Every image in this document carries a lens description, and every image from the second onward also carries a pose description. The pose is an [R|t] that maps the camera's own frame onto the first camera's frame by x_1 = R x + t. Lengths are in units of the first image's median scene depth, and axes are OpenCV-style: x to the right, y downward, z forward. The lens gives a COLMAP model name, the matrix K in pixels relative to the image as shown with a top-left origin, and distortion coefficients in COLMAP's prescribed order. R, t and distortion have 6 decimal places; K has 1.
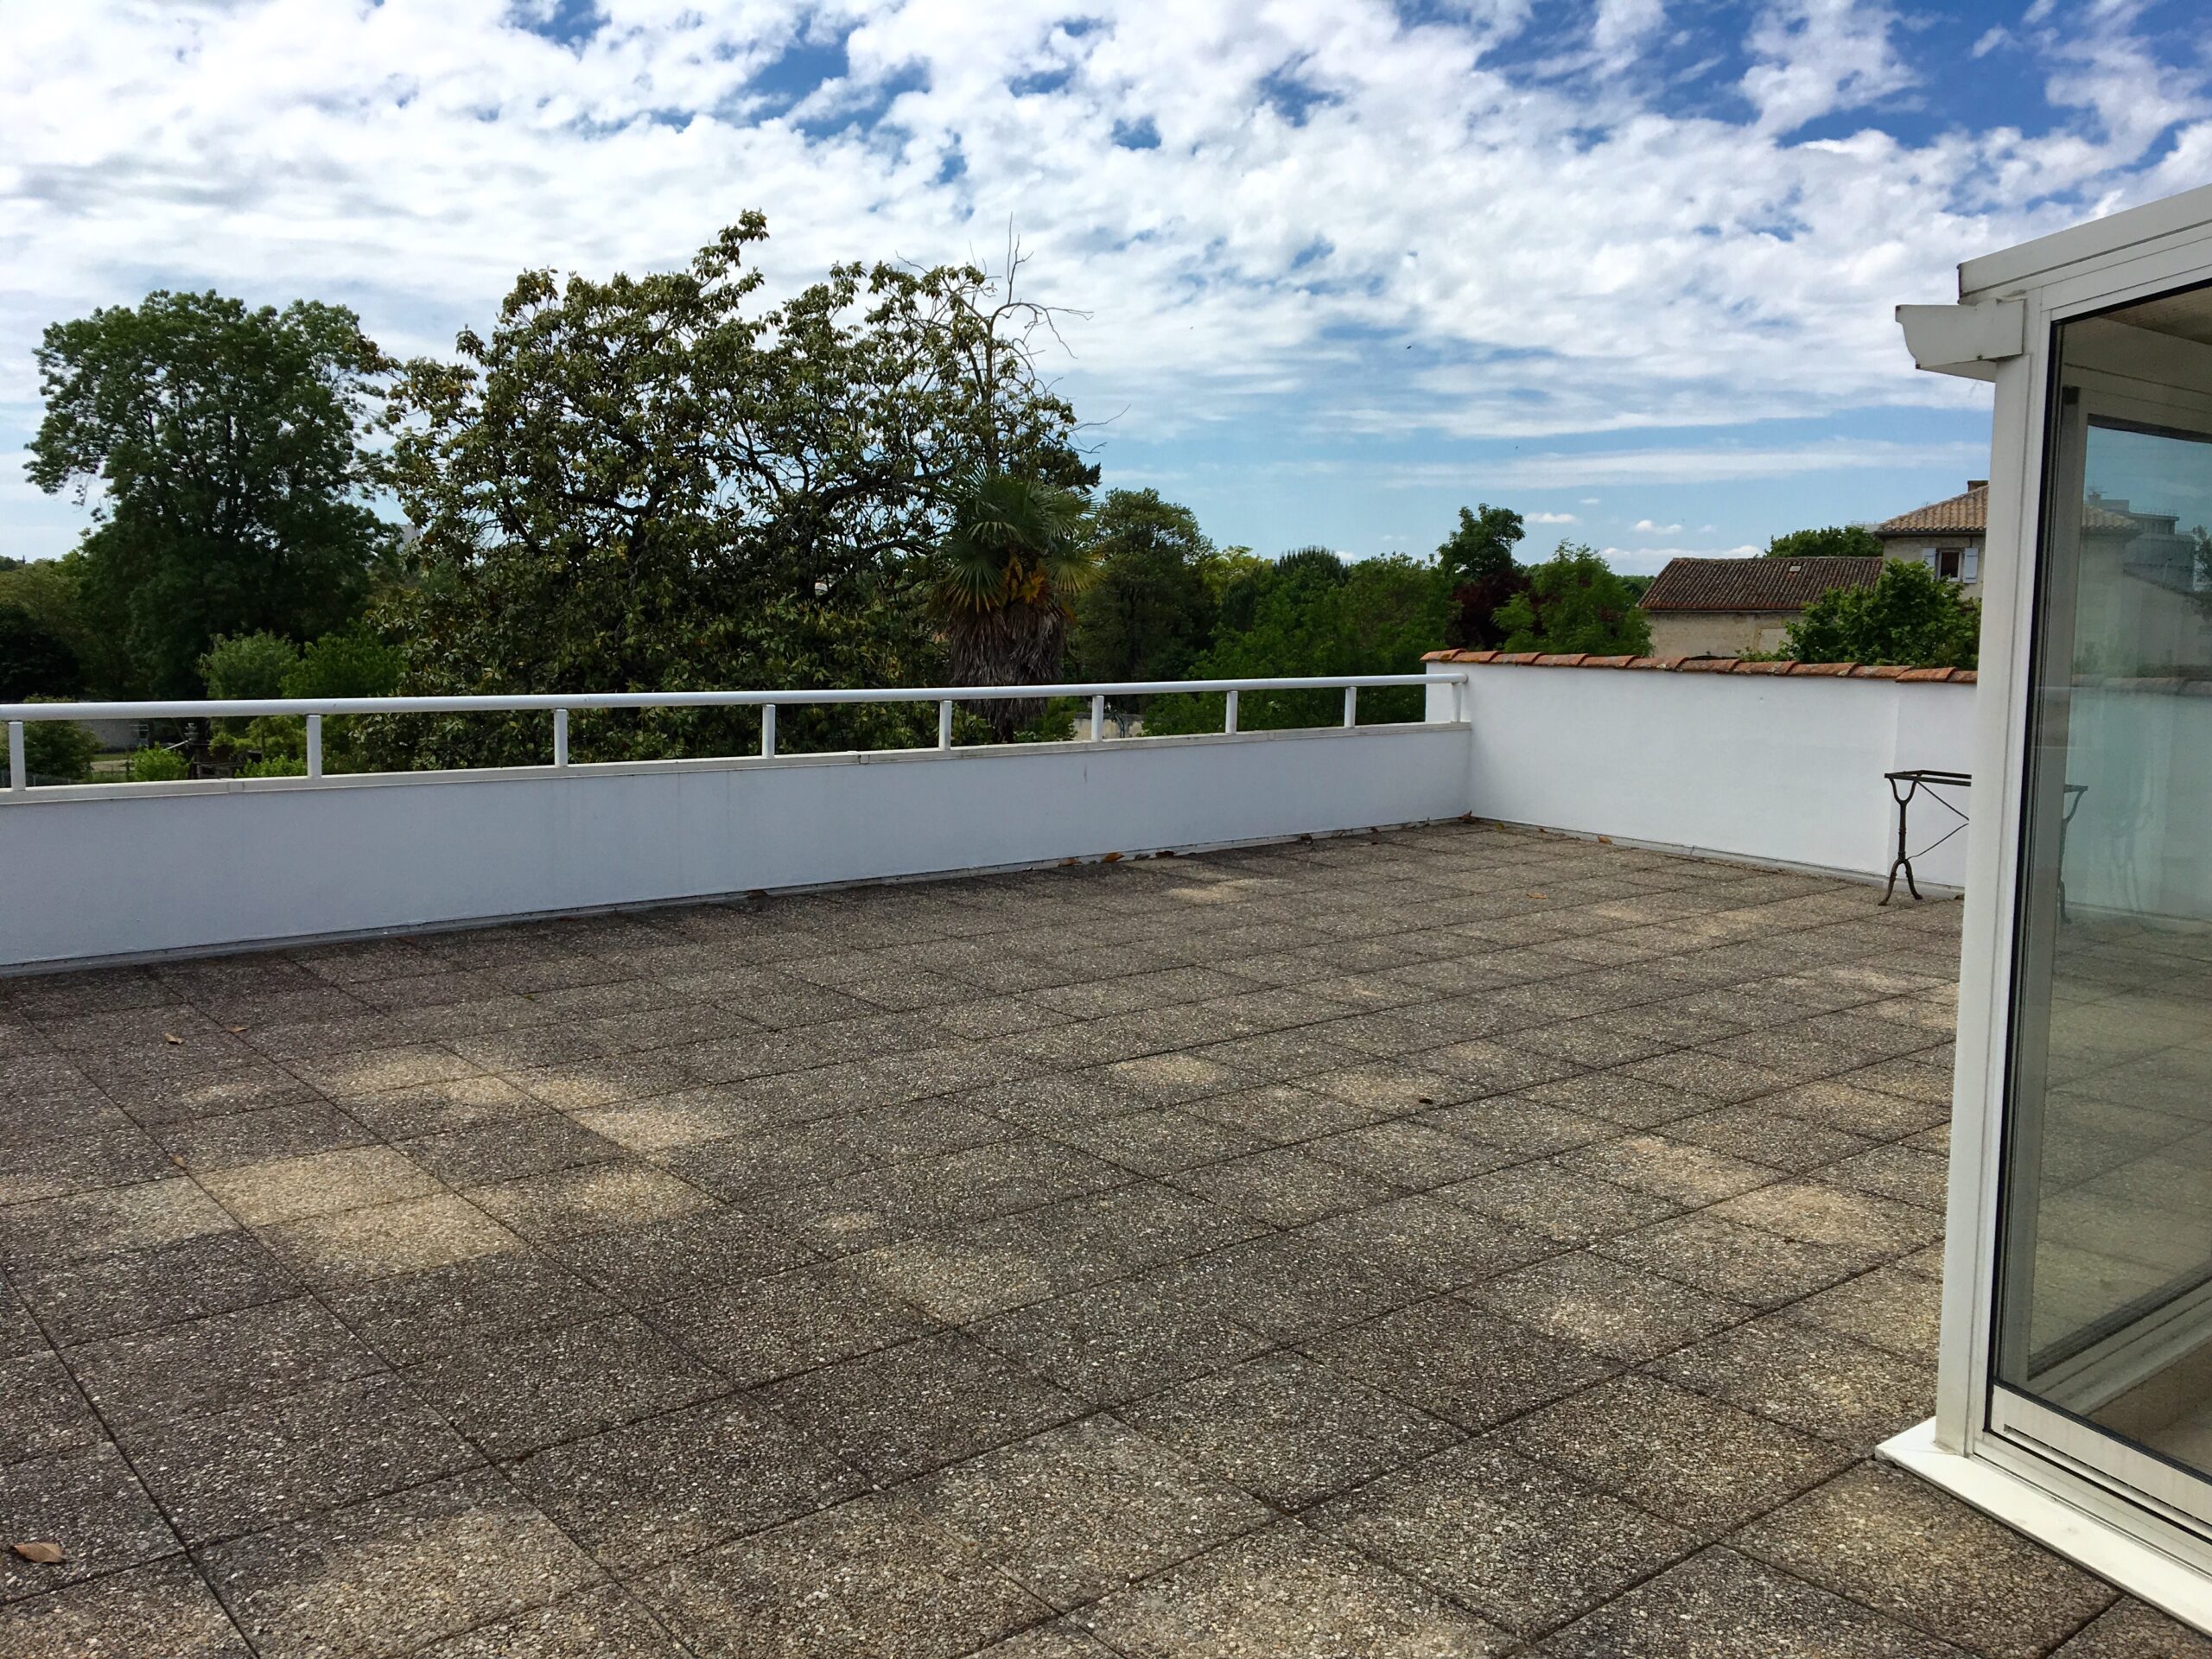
lens RADIAL K [[1883.6, 0, 1113.0], [0, 1883.6, 825.3], [0, 0, 1]] dist [0.041276, -0.019997]
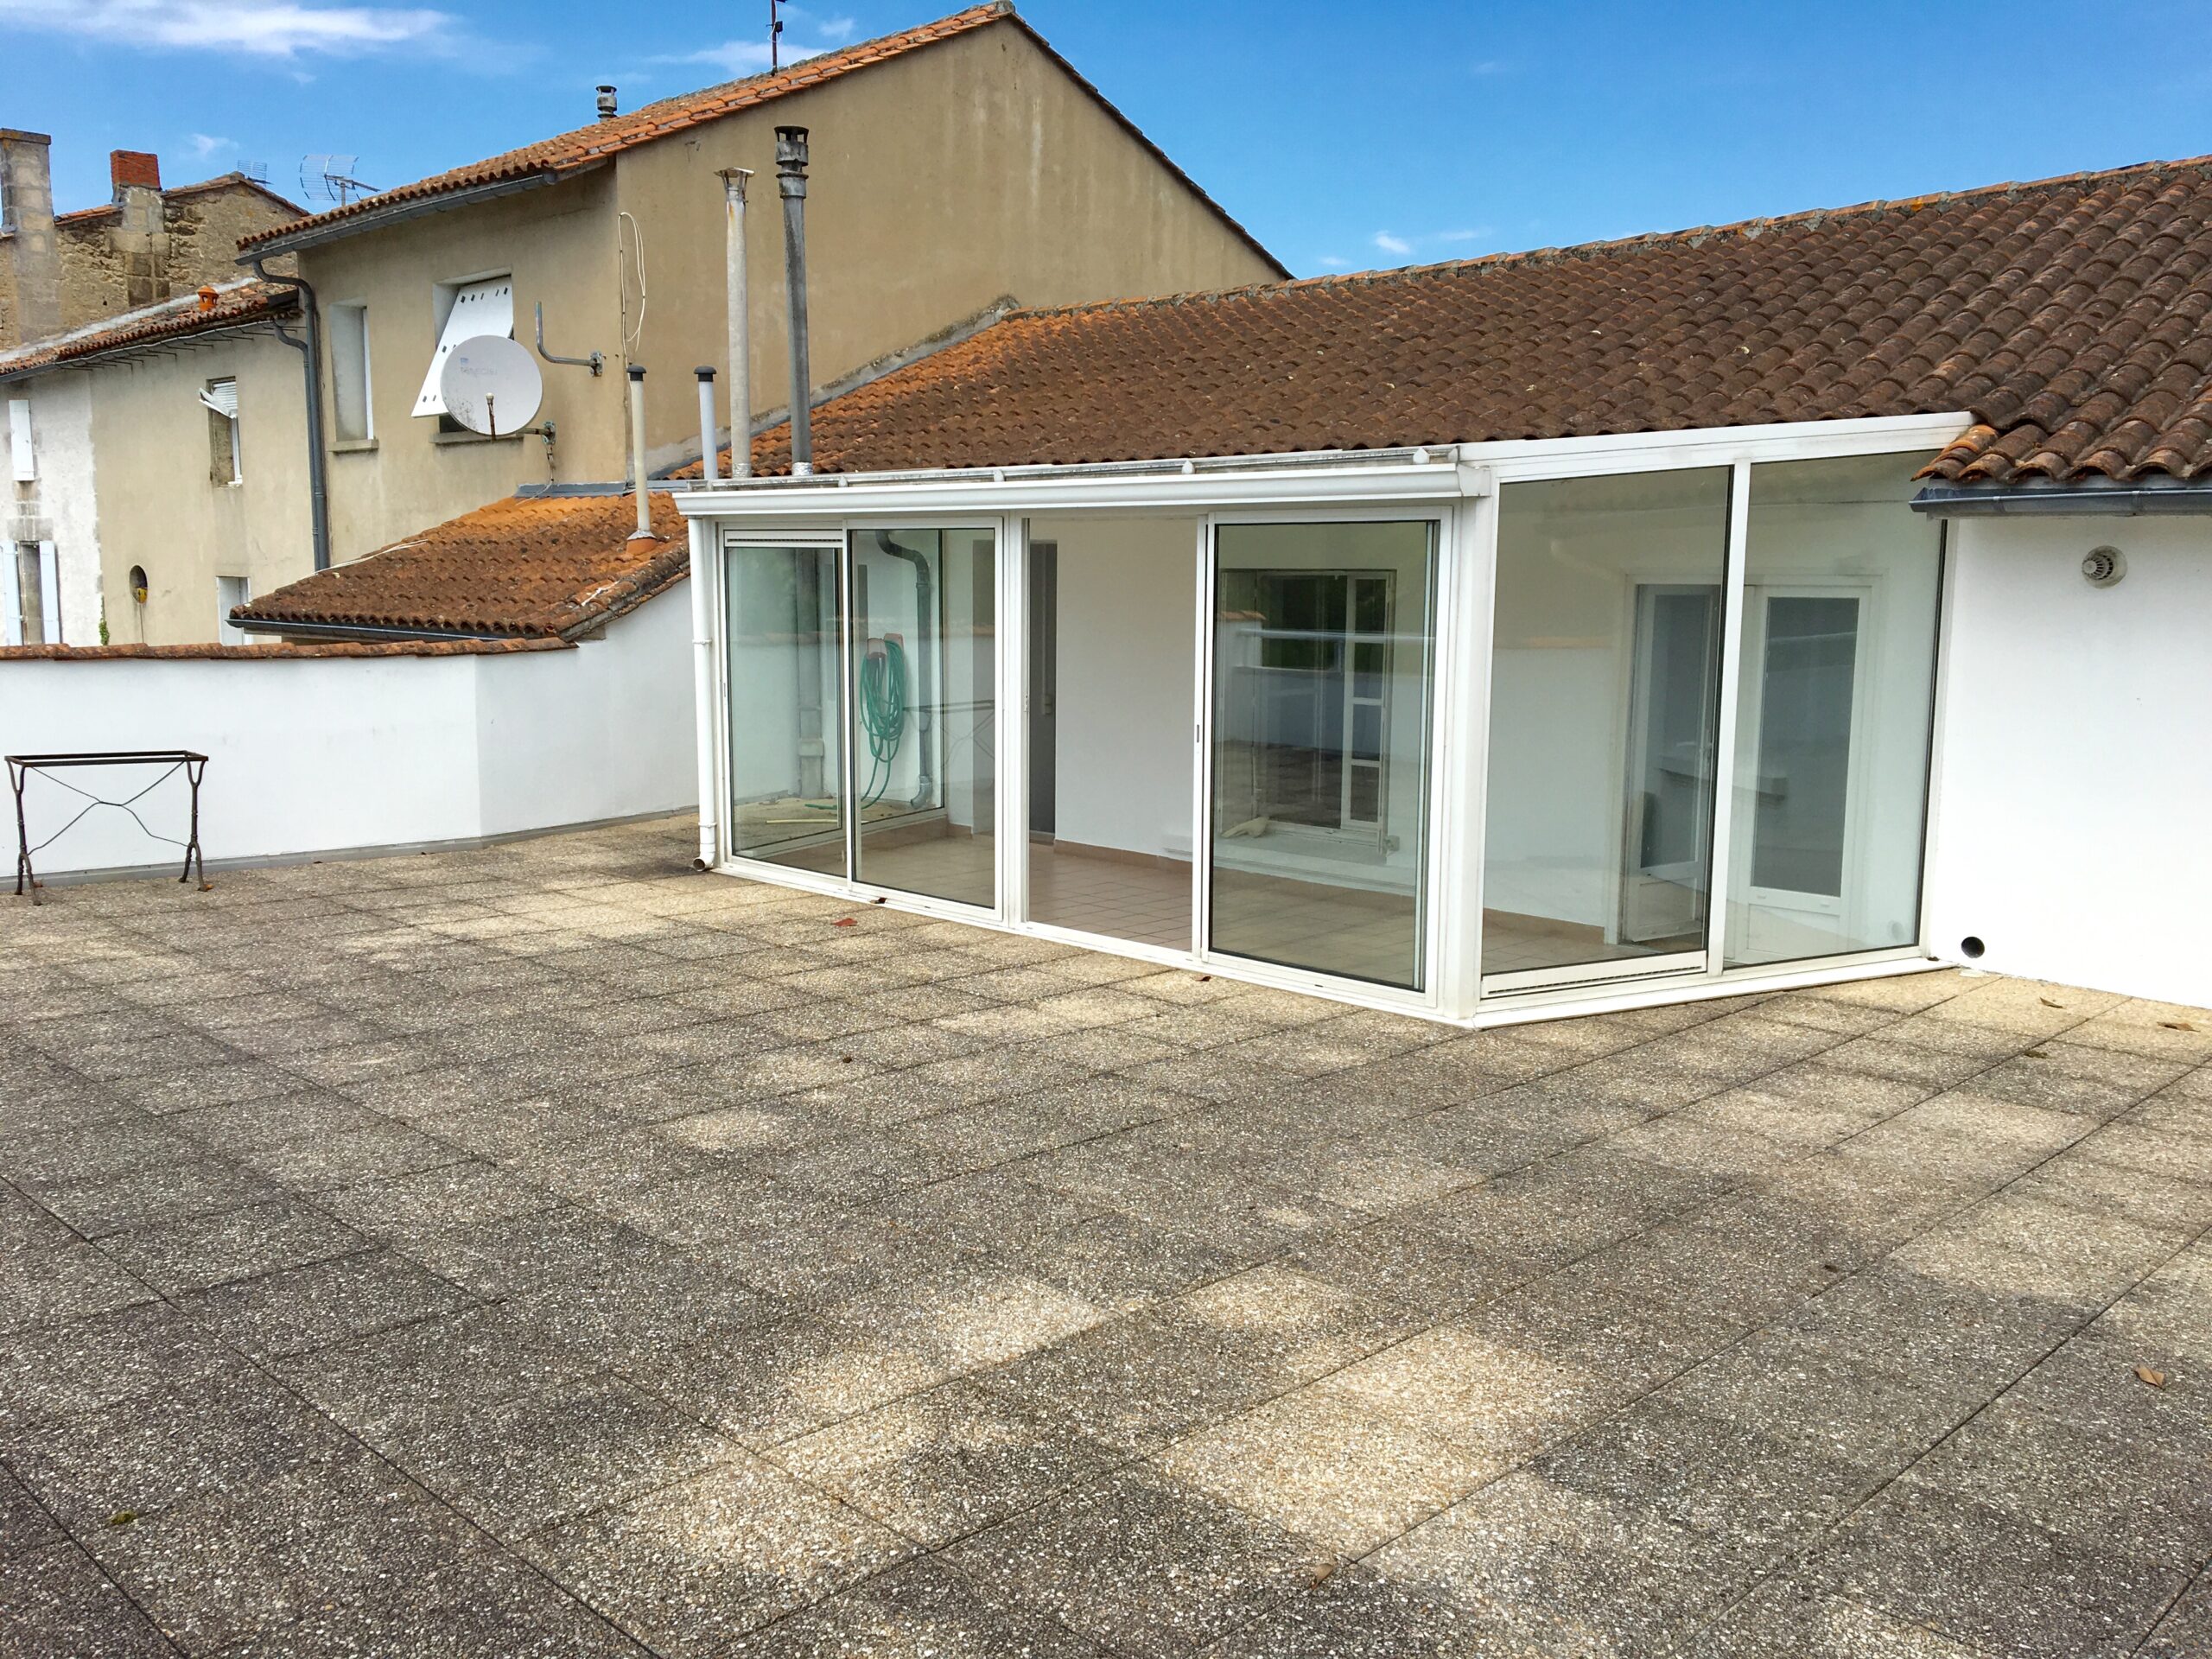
lens RADIAL K [[1883.6, 0, 1111.5], [0, 1883.6, 831.5], [0, 0, 1]] dist [0.041276, -0.019997]
pose [[-0.109127, -0.150904, 0.982507, -1.114500], [0.102697, 0.981409, 0.162142, -0.178399], [-0.988709, 0.118594, -0.091601, 1.153718]]
